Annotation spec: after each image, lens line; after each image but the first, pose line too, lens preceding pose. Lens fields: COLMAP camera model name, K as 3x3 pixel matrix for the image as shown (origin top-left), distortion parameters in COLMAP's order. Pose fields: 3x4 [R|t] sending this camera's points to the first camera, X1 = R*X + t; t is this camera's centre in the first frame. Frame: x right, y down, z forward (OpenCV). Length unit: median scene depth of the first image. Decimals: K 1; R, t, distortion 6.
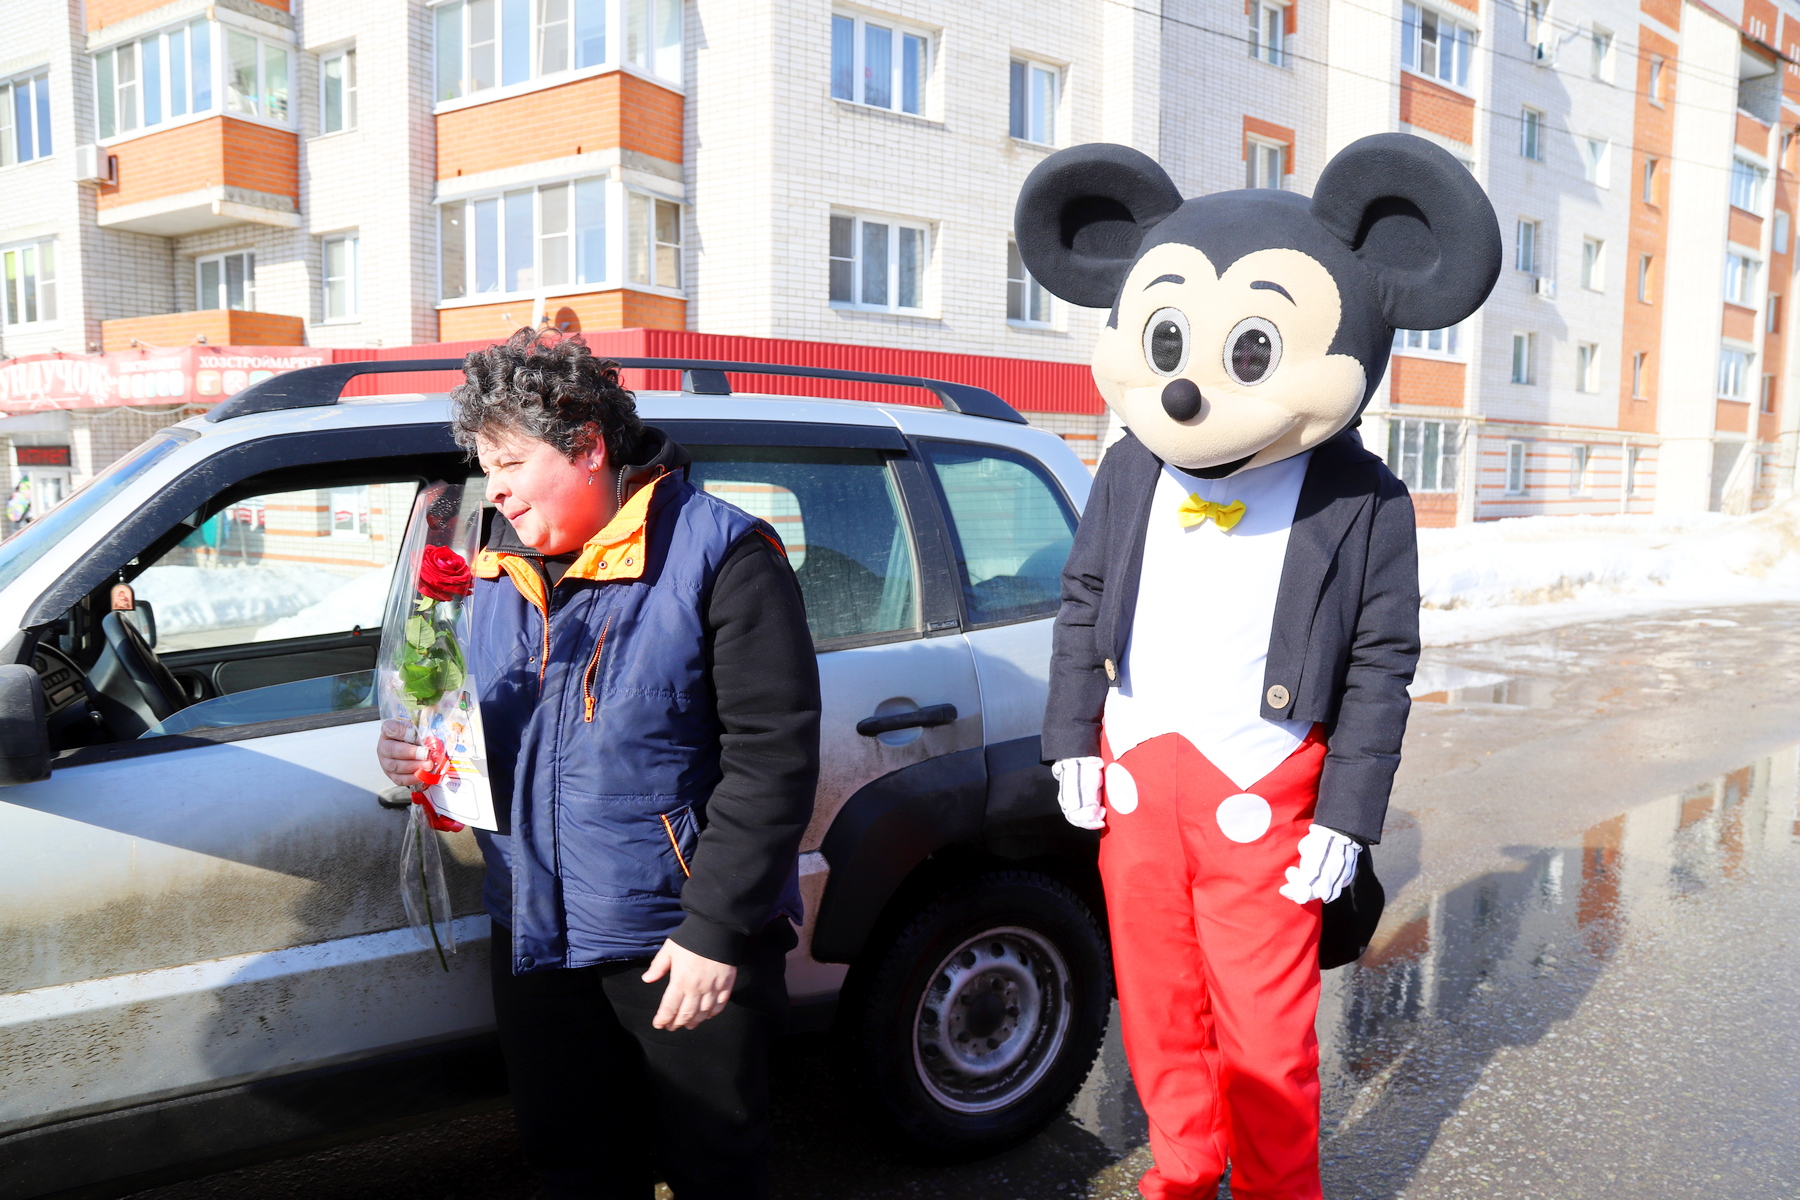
lens RADIAL K [[1218.6, 0, 894.5], [0, 1218.6, 605.9], [0, 0, 1]] dist [-0.124435, 0.067775]
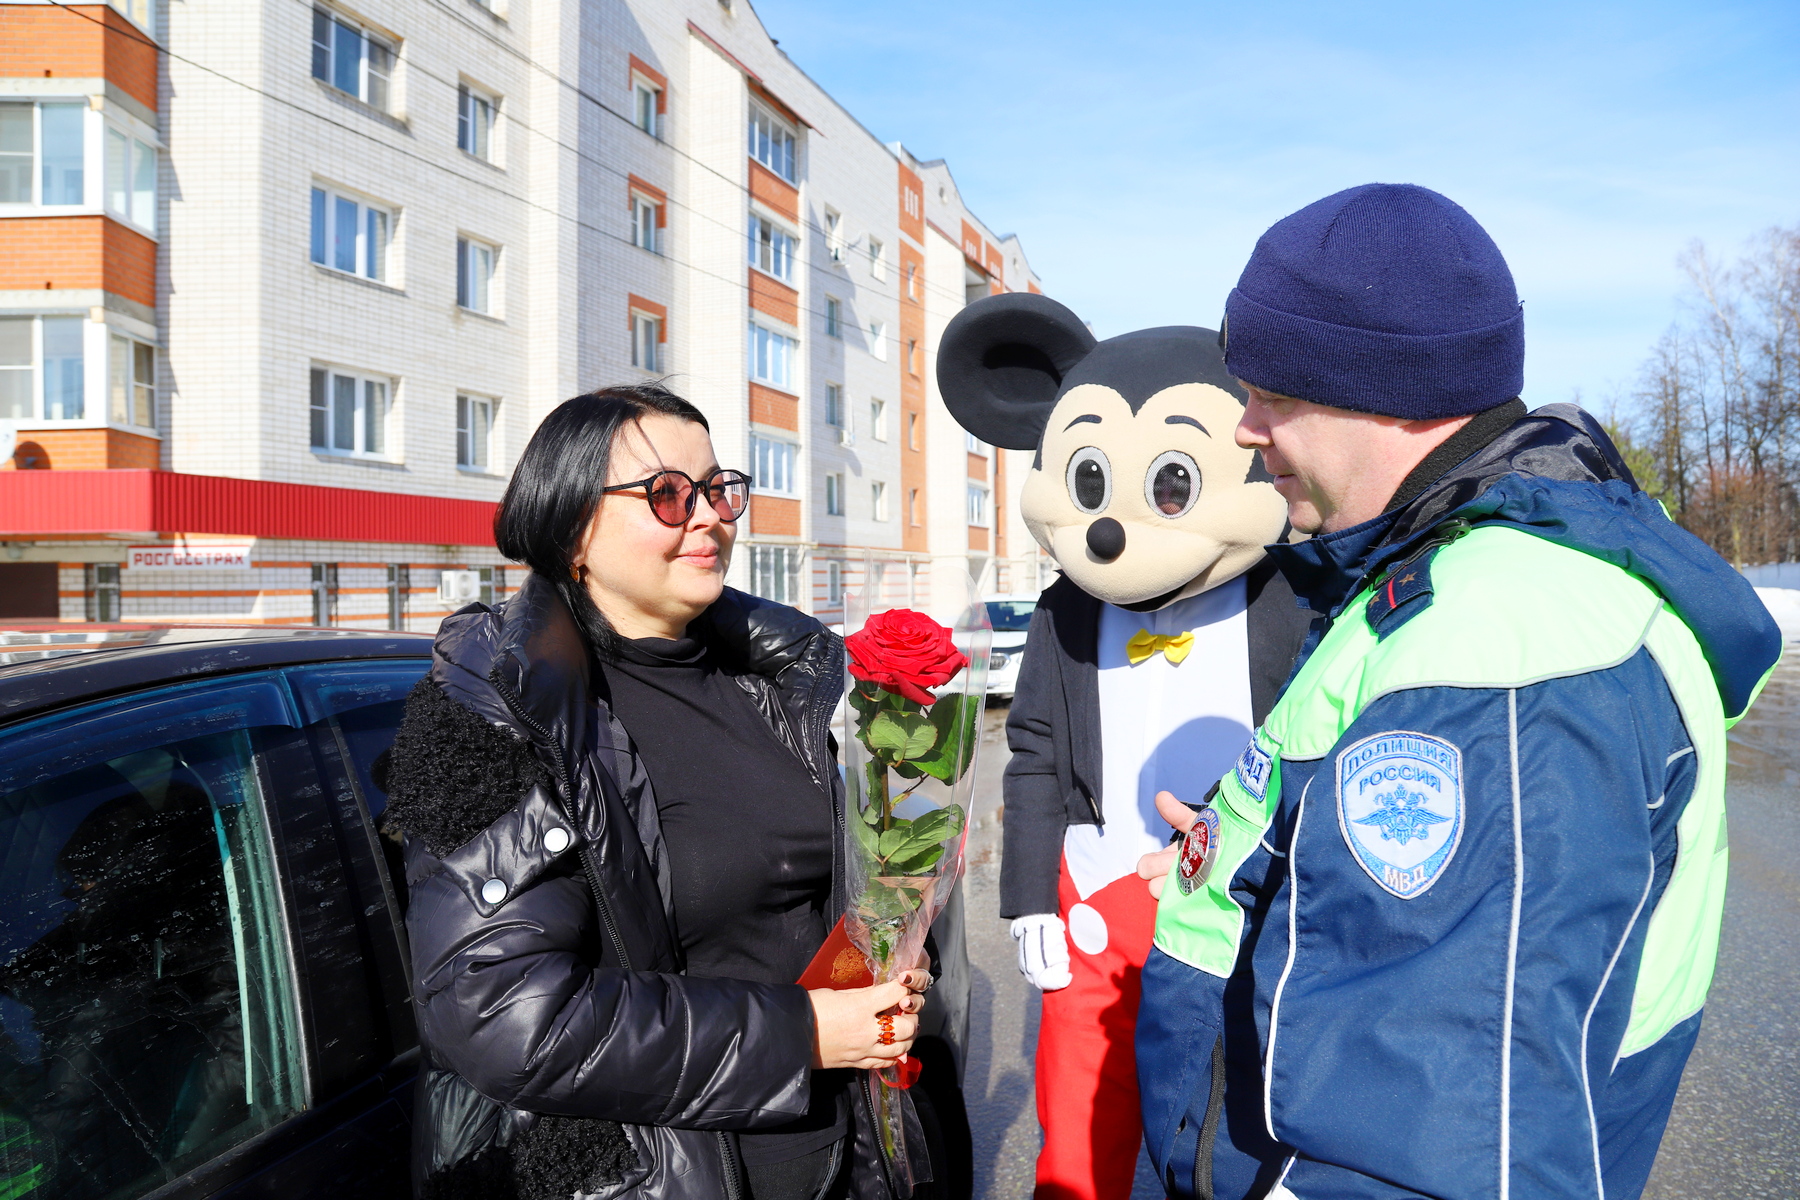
lens RADIAL K [[1307.1, 0, 891.5], [0, 1307.1, 592.0], [0, 0, 1]] dist [-0.132190, 0.098622]
pose [[0.829721, -0.022764, 0.557715, -0.255277], [0.084836, 0.992703, -0.085693, 0.018722], [-0.551694, 0.118416, 0.825597, -0.208958]]
